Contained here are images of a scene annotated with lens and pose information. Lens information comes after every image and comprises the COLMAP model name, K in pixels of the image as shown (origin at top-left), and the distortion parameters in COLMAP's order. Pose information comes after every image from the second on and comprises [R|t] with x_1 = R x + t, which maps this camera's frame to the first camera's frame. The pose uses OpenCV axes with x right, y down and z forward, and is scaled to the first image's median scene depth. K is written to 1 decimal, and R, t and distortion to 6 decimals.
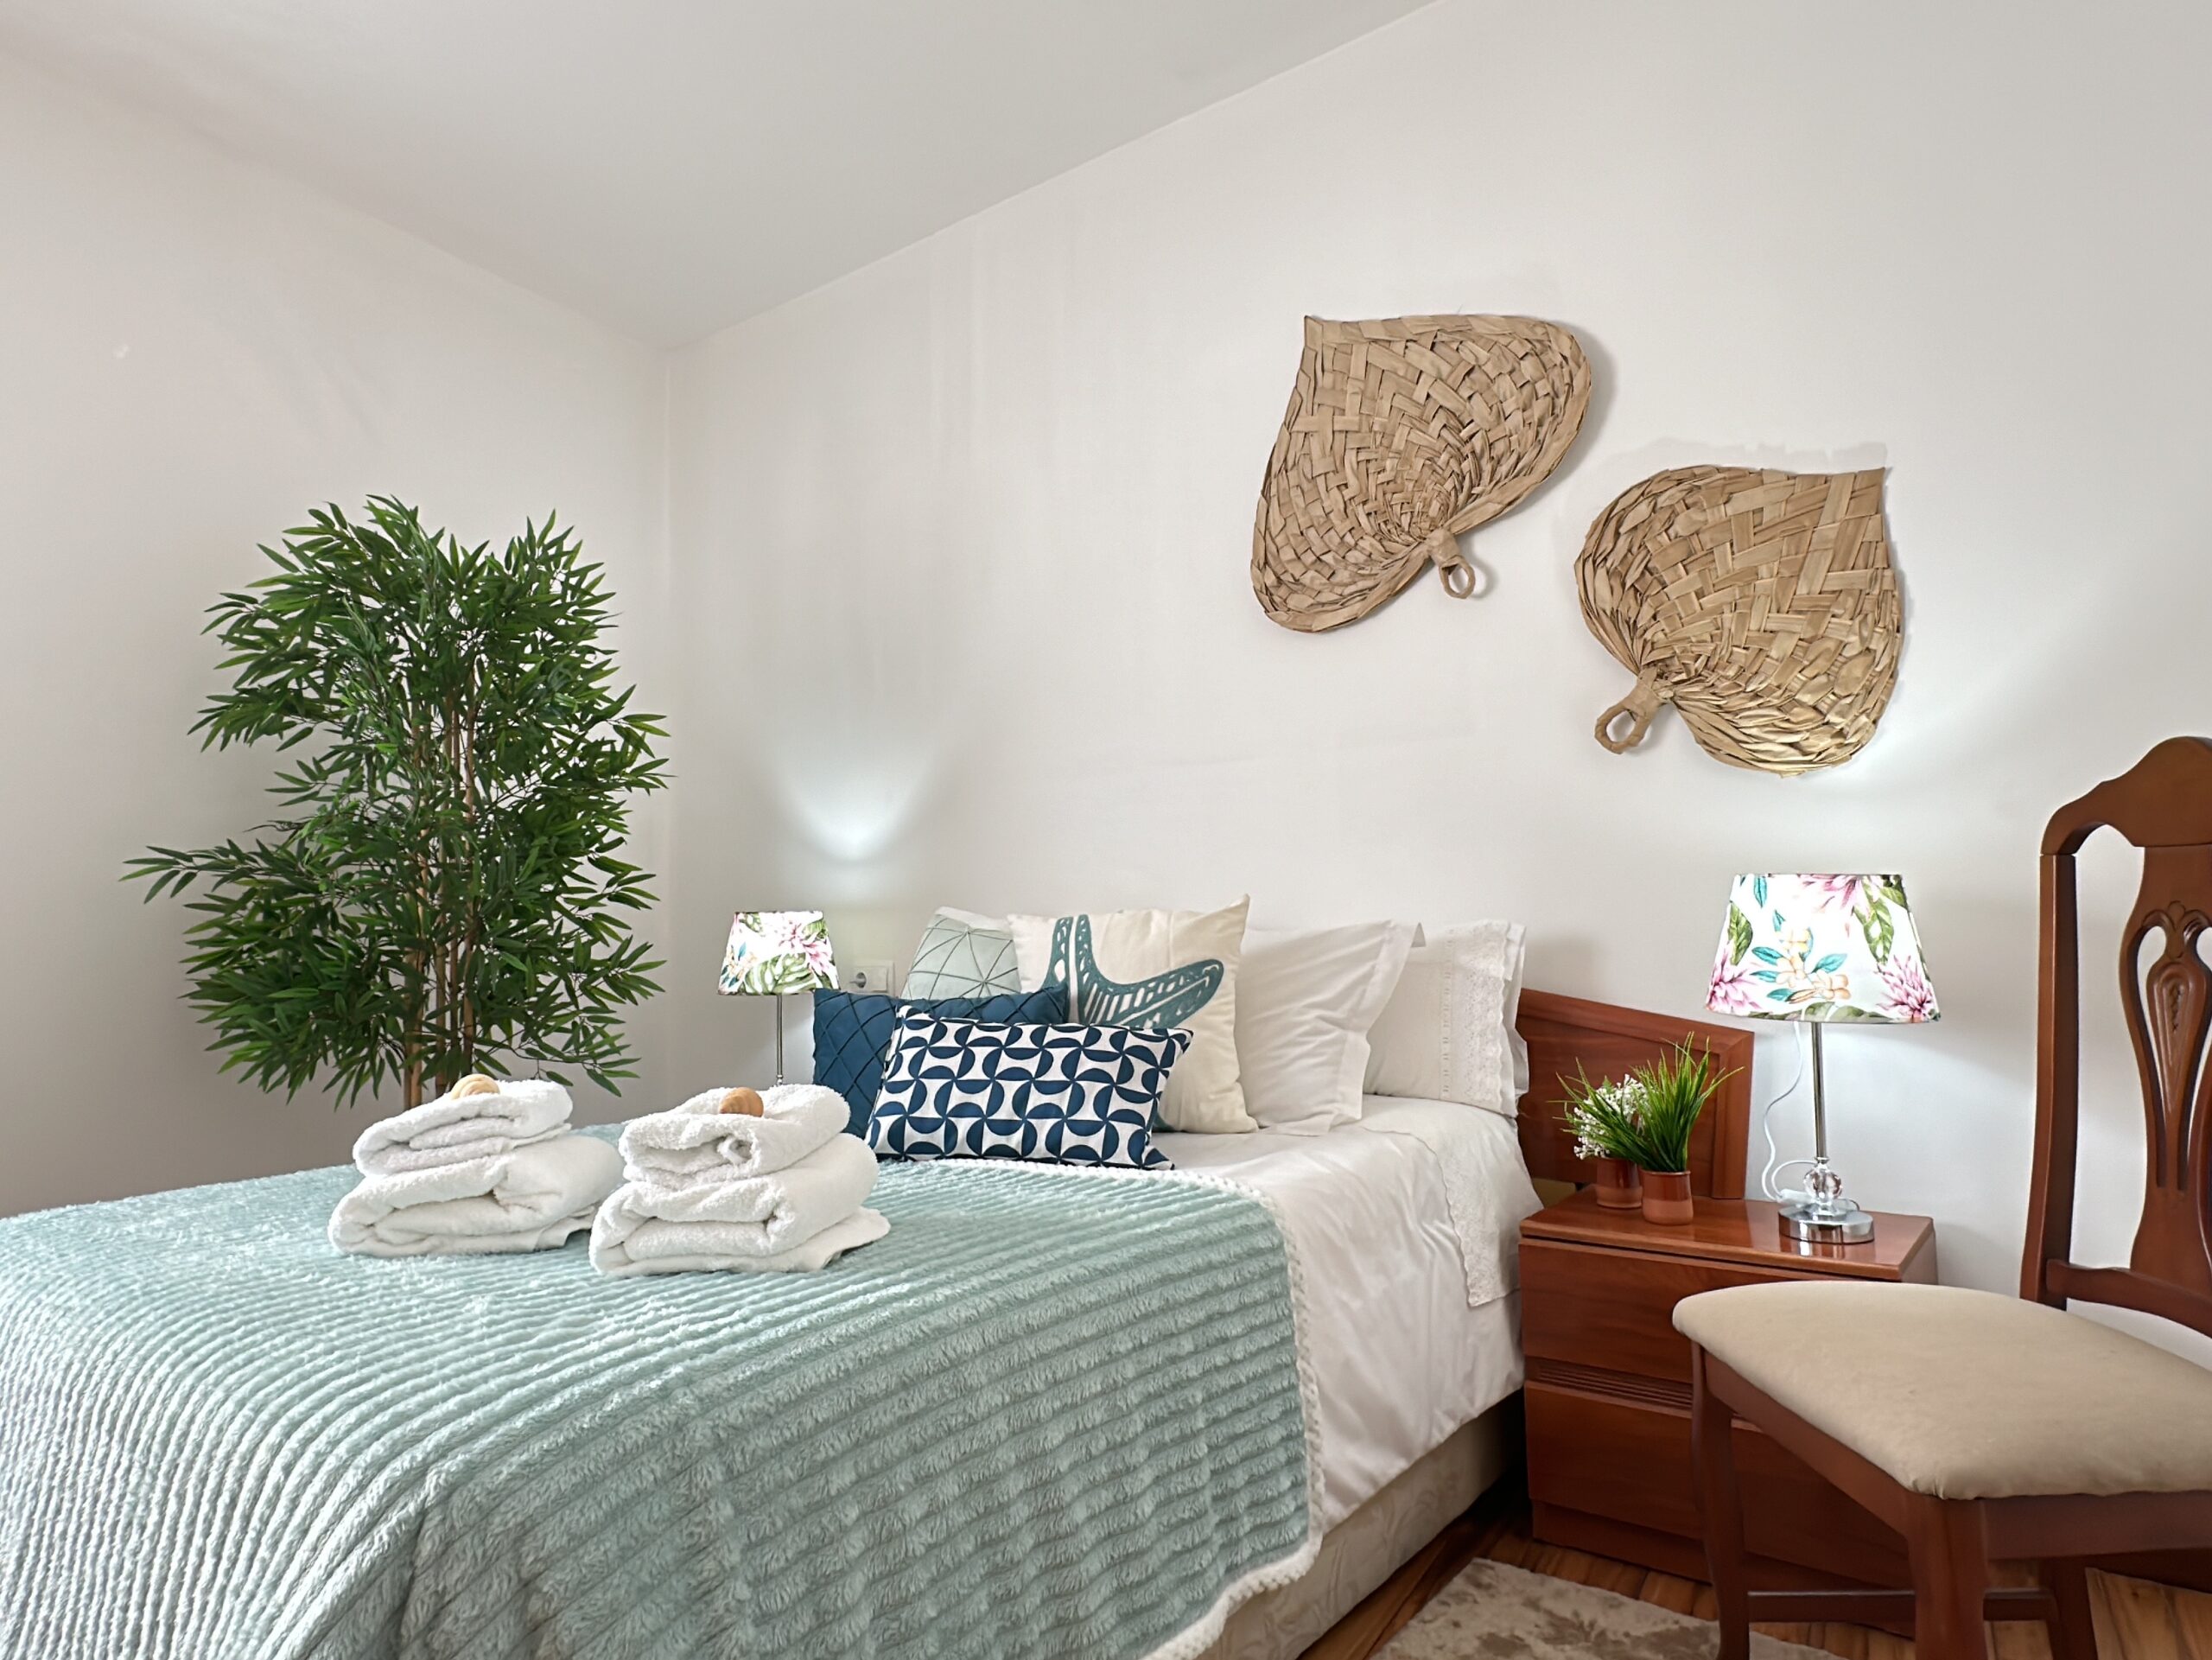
lens RADIAL K [[1362.4, 0, 1108.5], [0, 1362.4, 825.0], [0, 0, 1]] dist [-0.006238, 0.001341]
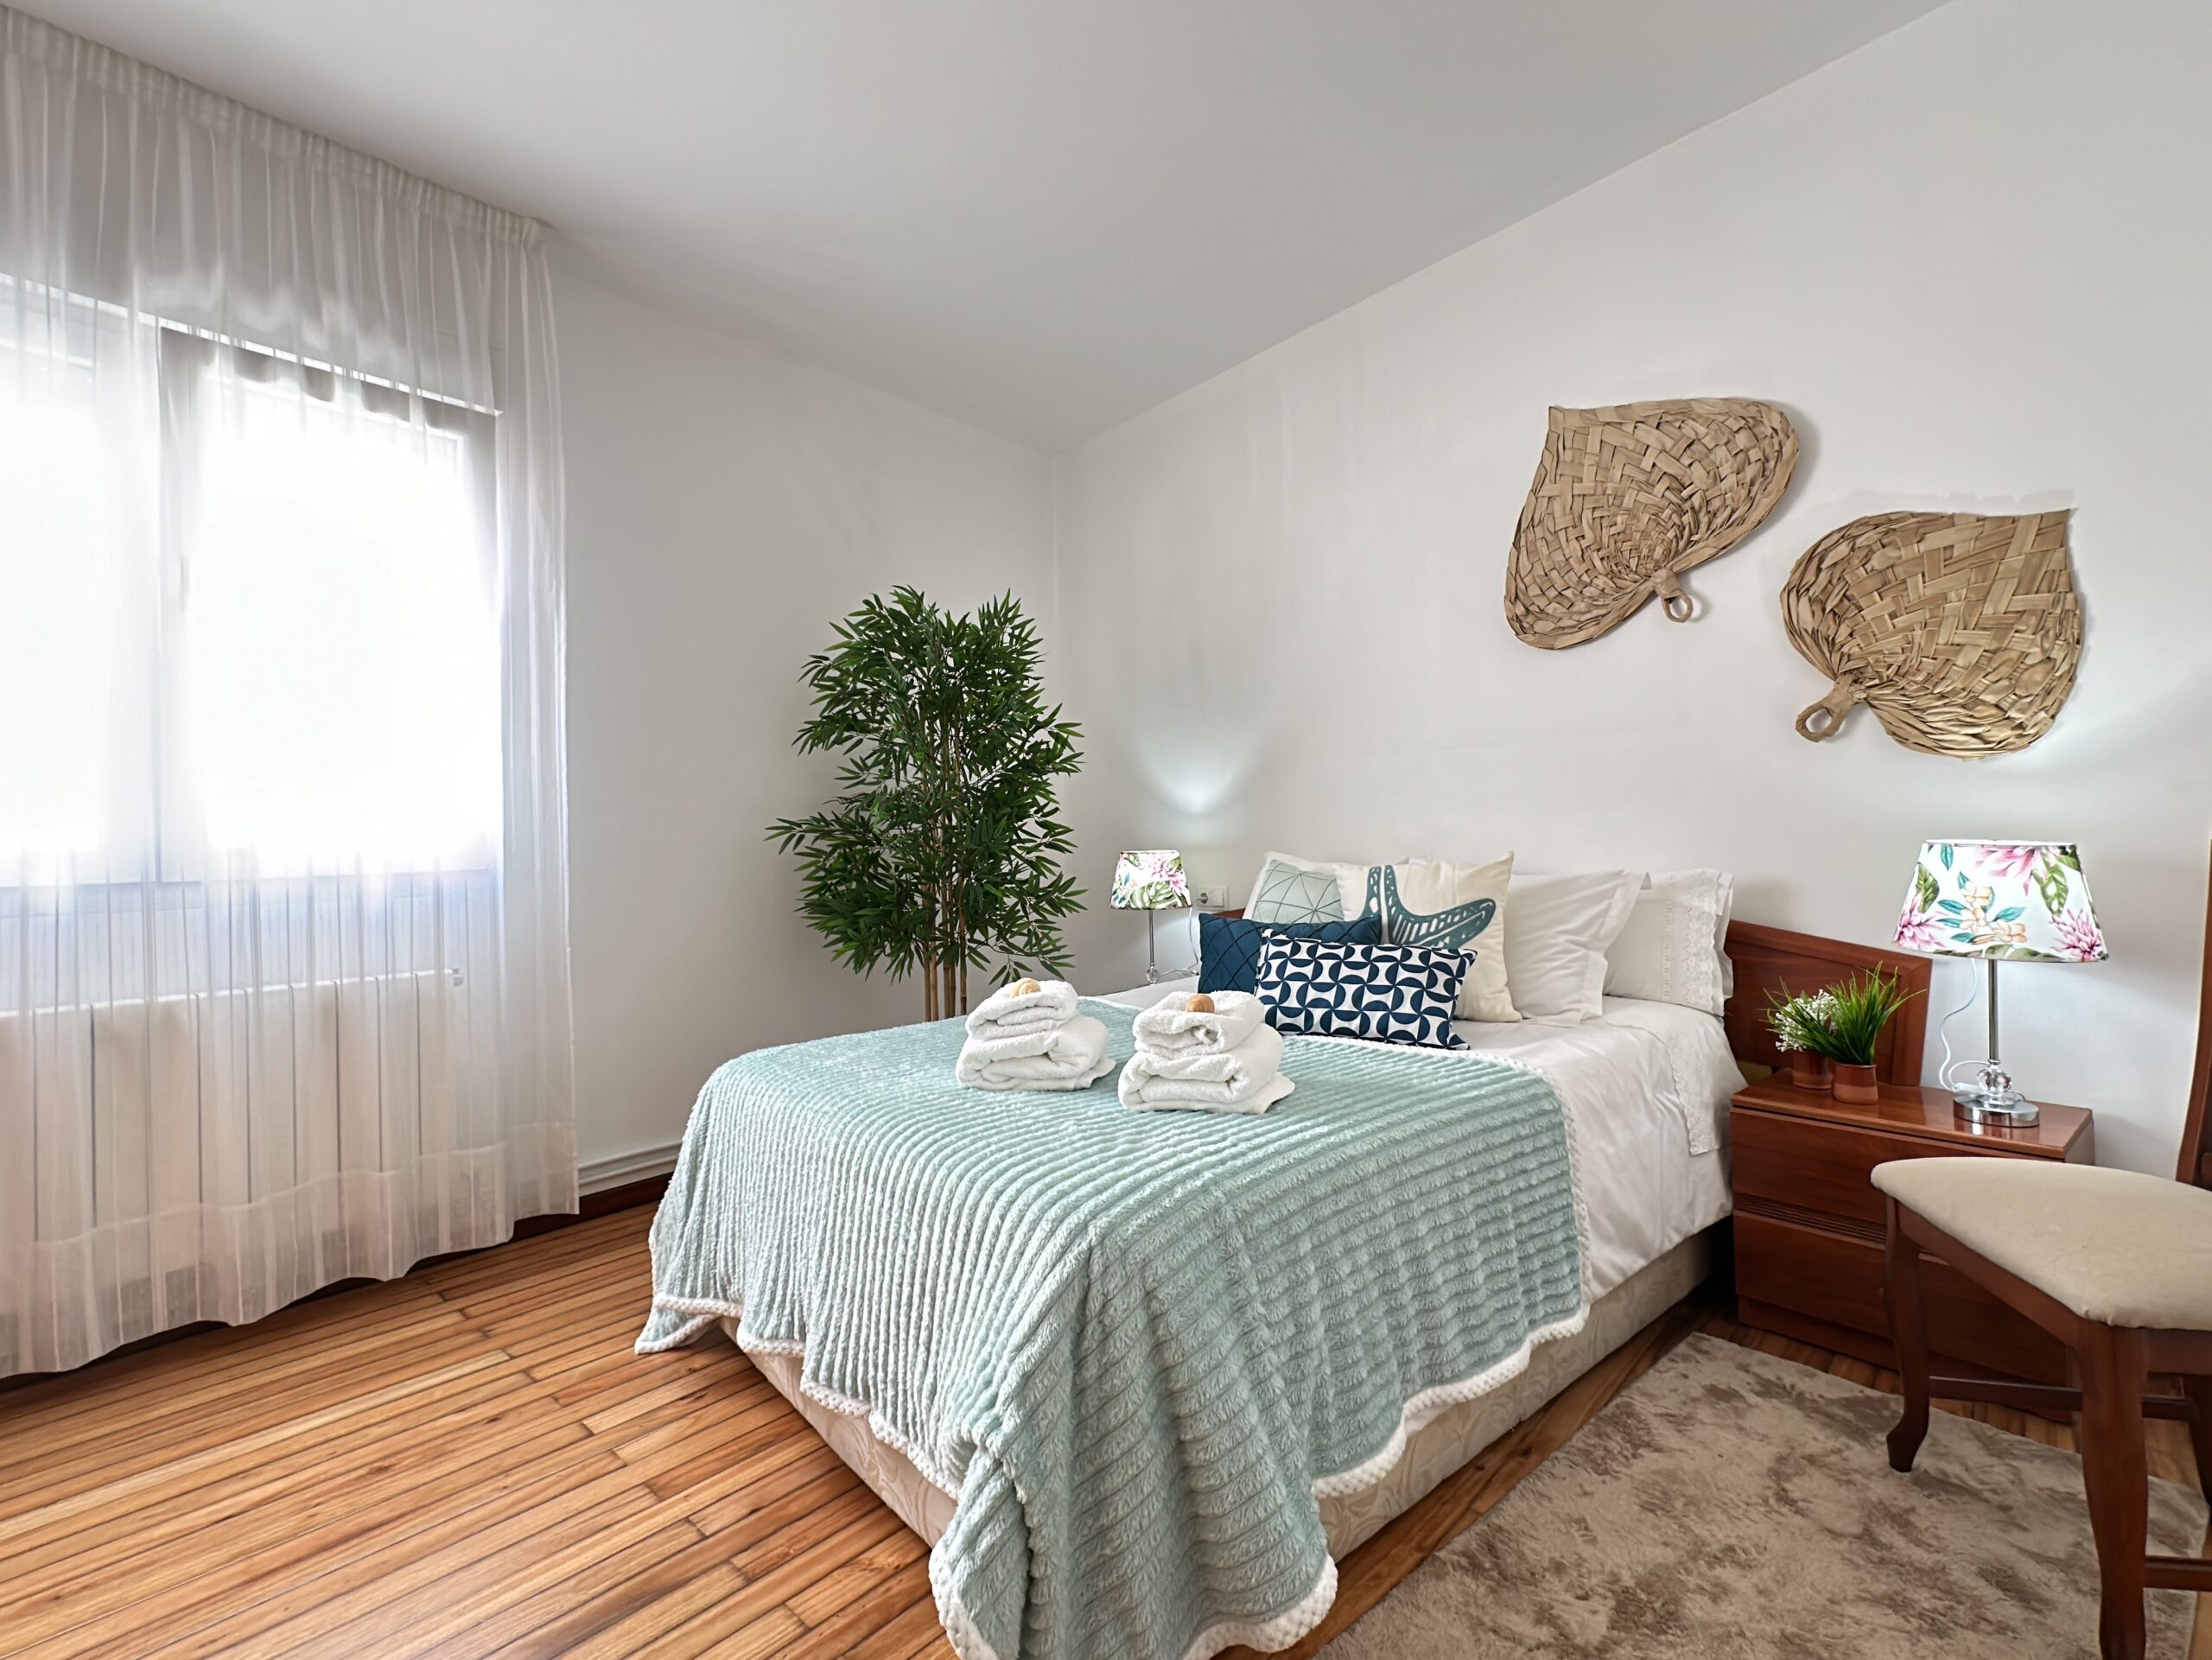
lens RADIAL K [[1017.9, 0, 1103.4], [0, 1017.9, 827.8], [0, 0, 1]] dist [-0.004706, 0.000554]
pose [[0.976072, -0.005546, -0.217379, -0.081448], [0.020038, 0.997715, 0.064520, -0.049258], [0.216524, -0.067332, 0.973953, -0.097668]]
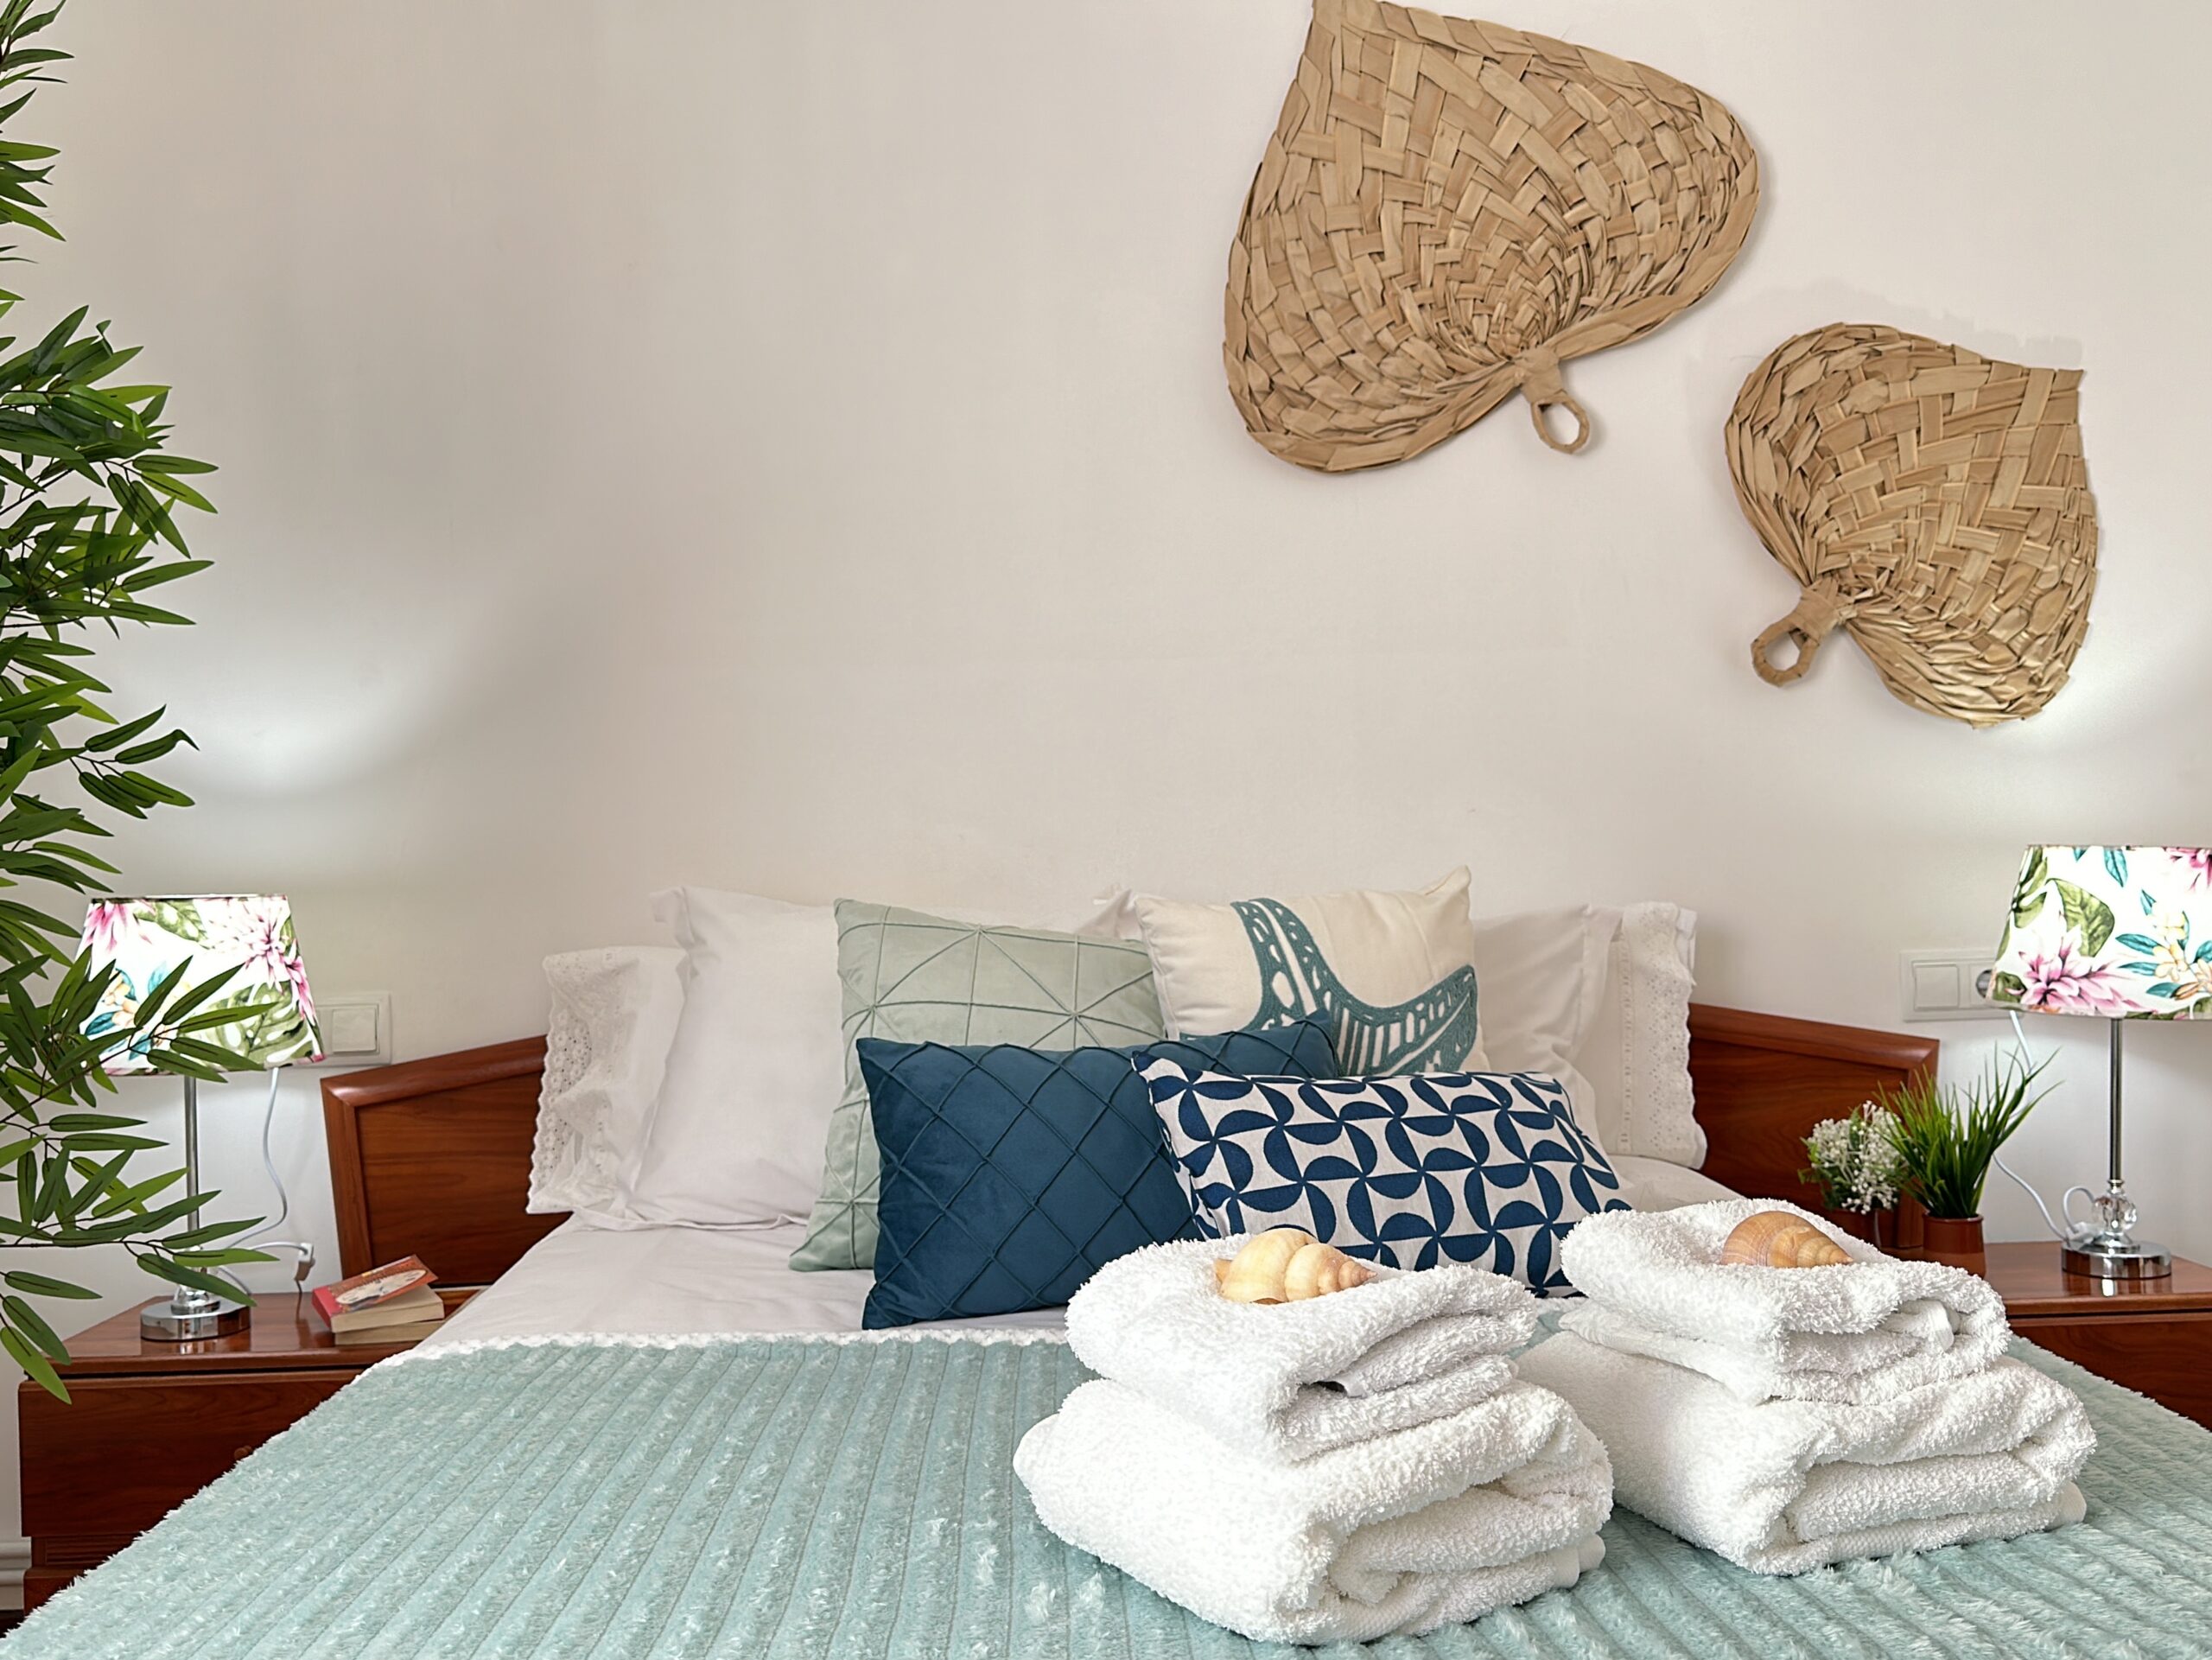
lens RADIAL K [[2040.3, 0, 1107.6], [0, 2040.3, 850.8], [0, 0, 1]] dist [0.164585, -0.373298]
pose [[0.775635, 0.011307, 0.631080, -0.684814], [-0.037160, 0.998923, 0.027773, 0.022686], [-0.630087, -0.044992, 0.775220, 0.348791]]
